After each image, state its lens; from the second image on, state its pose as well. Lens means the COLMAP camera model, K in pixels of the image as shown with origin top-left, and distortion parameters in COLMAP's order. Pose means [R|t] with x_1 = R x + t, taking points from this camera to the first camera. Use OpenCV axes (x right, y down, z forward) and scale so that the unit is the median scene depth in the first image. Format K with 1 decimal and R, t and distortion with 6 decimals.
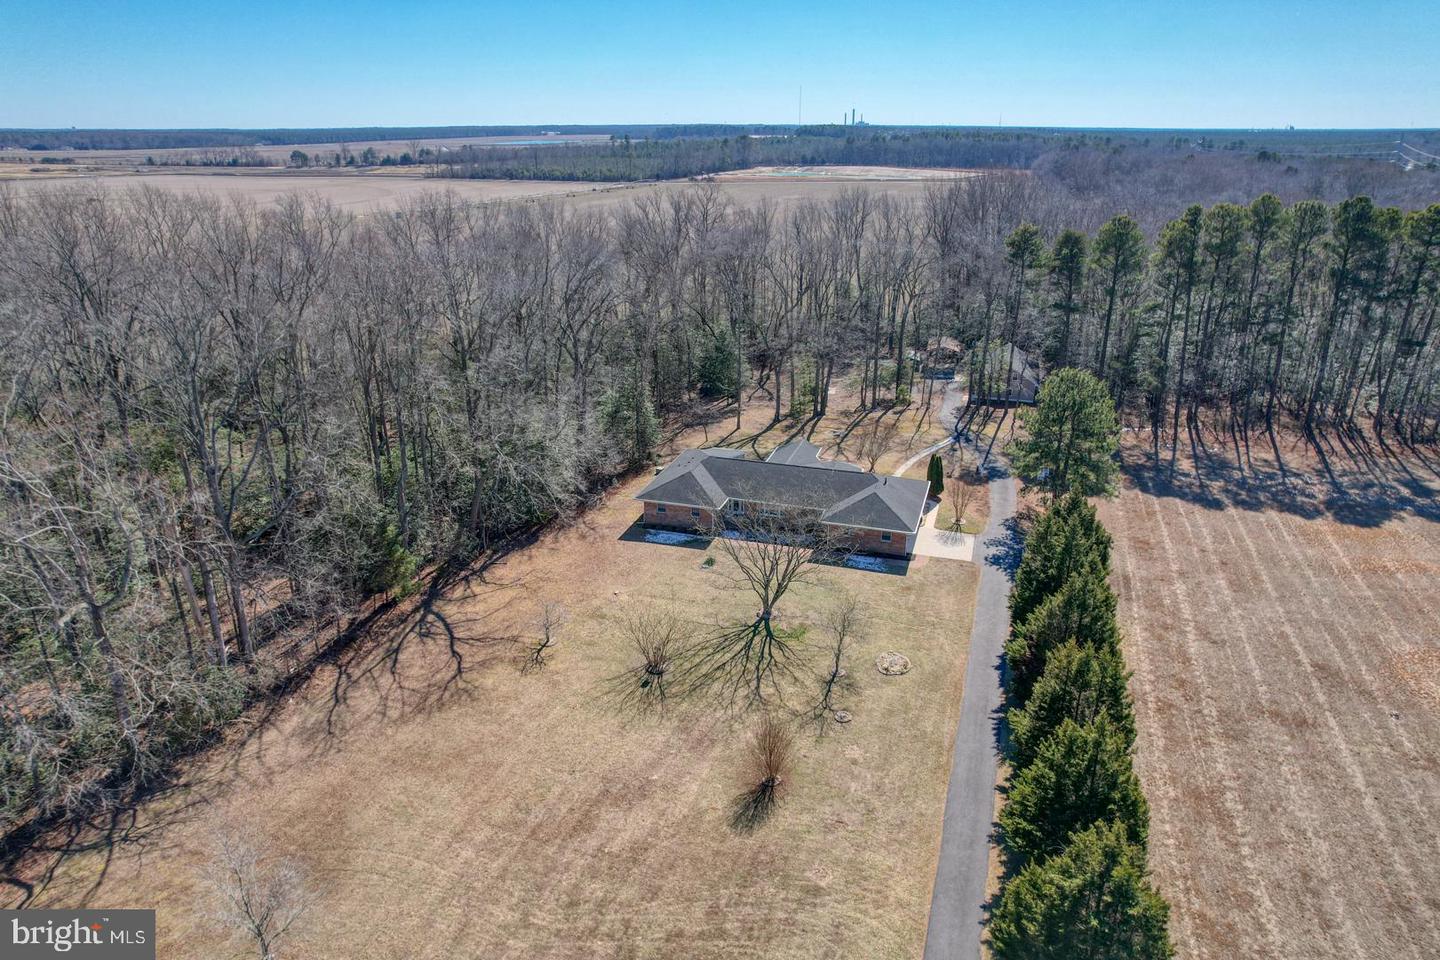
lens RADIAL K [[926.7, 0, 711.5], [0, 926.7, 504.7], [0, 0, 1]] dist [-0.095408, 0.082924]
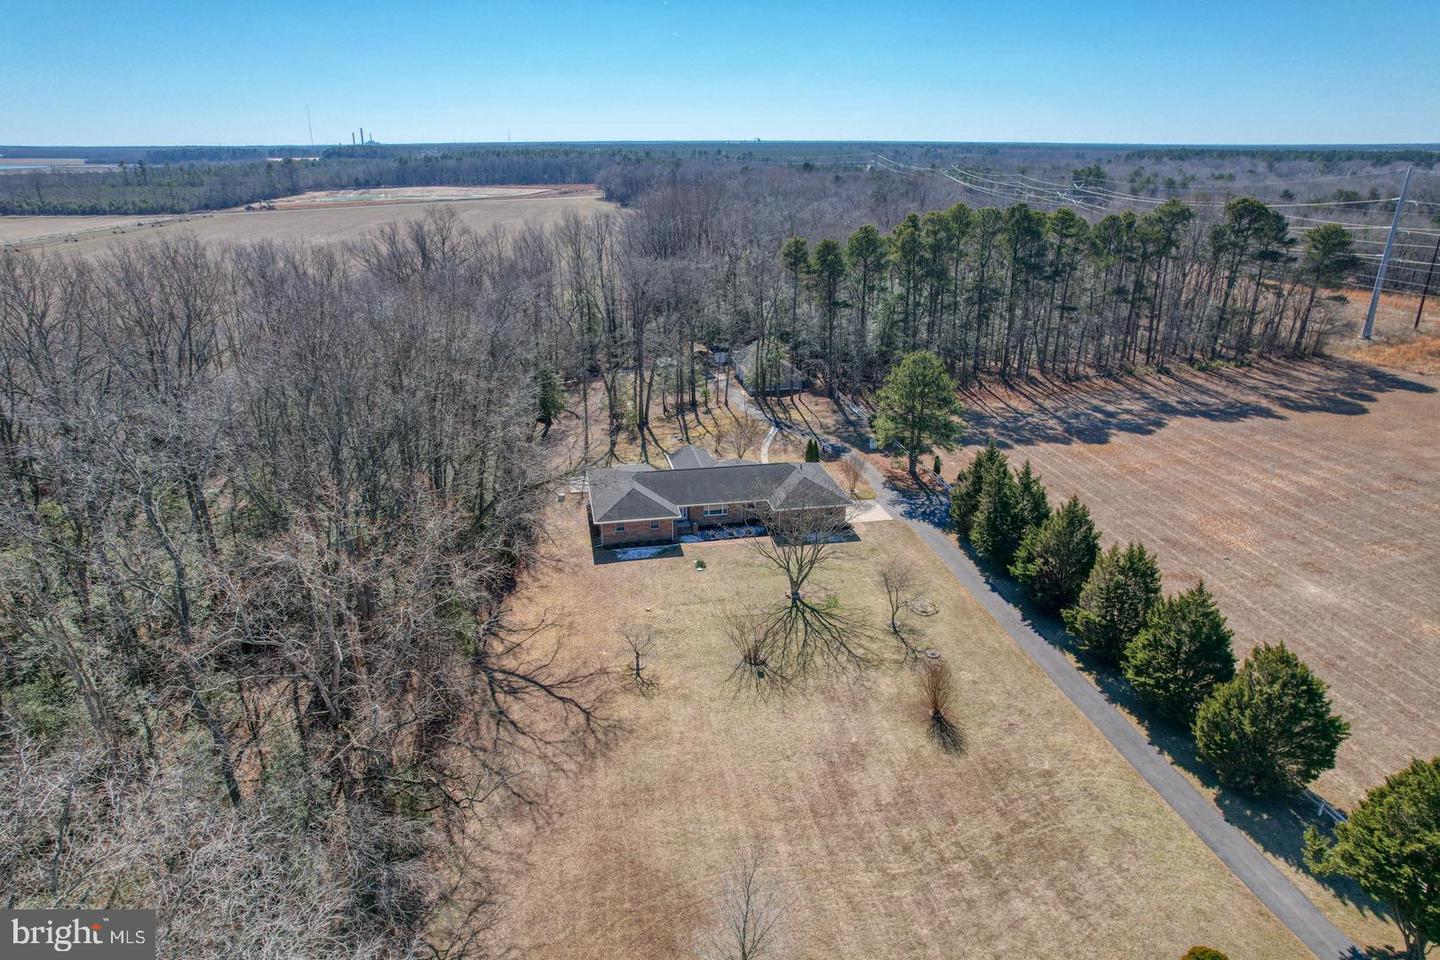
lens RADIAL K [[926.7, 0, 711.5], [0, 926.7, 504.7], [0, 0, 1]] dist [-0.095408, 0.082924]
pose [[0.880059, -0.174487, 0.441644, -0.362414], [0.181521, 0.983026, 0.026664, -0.025980], [-0.438800, 0.056701, 0.896794, 0.029011]]
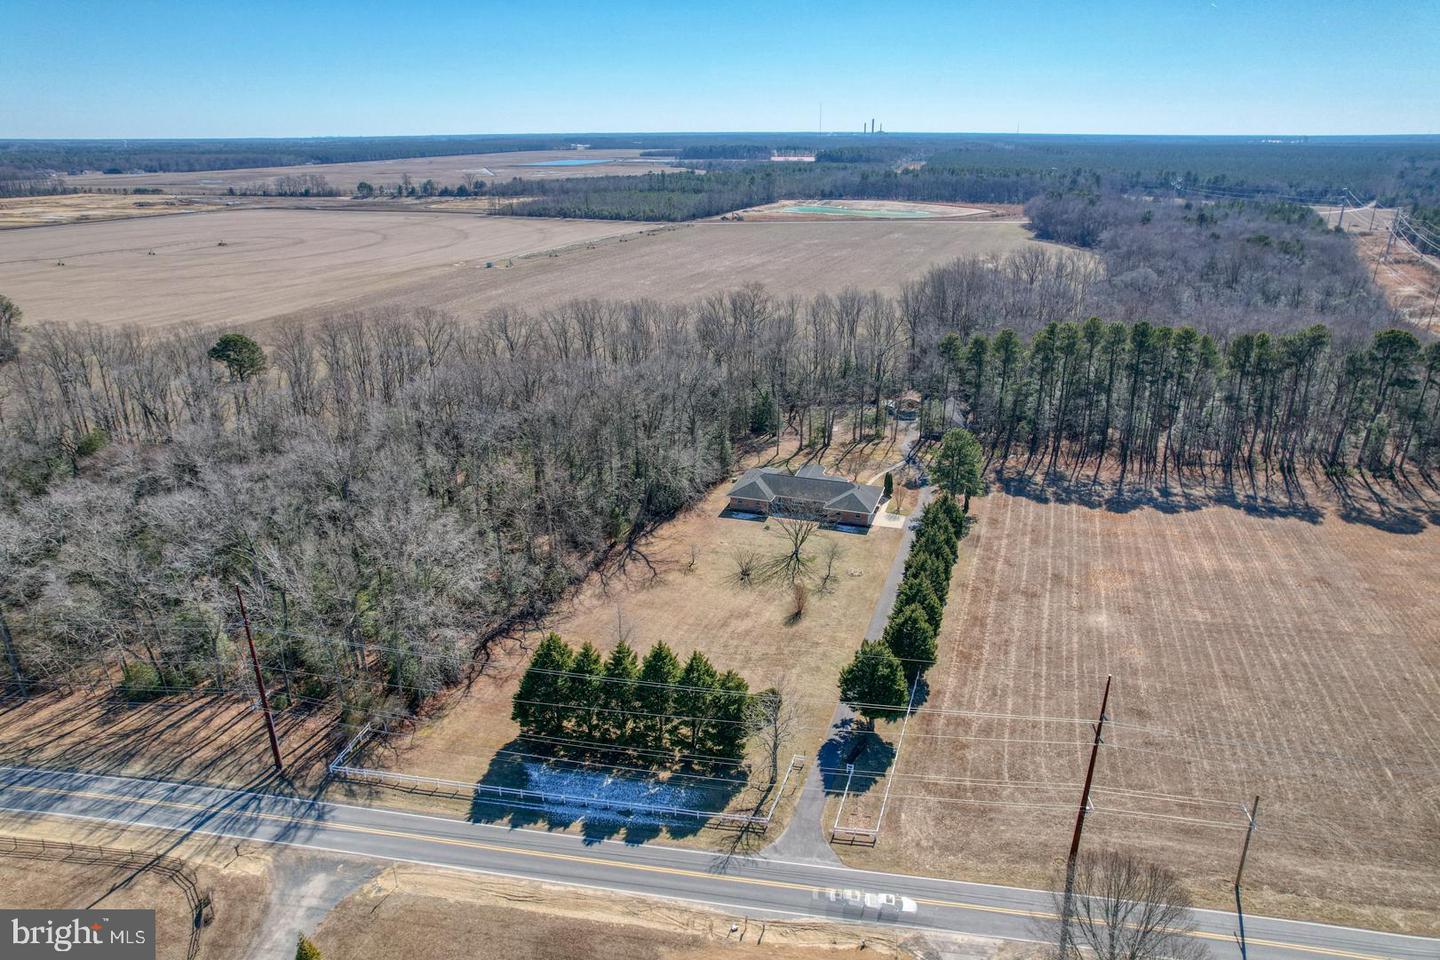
lens RADIAL K [[926.7, 0, 711.5], [0, 926.7, 504.7], [0, 0, 1]] dist [-0.095408, 0.082924]
pose [[0.999781, 0.005660, -0.020162, -0.064945], [-0.005691, 0.999983, -0.001486, 0.013111], [0.020153, 0.001600, 0.999796, -0.779826]]
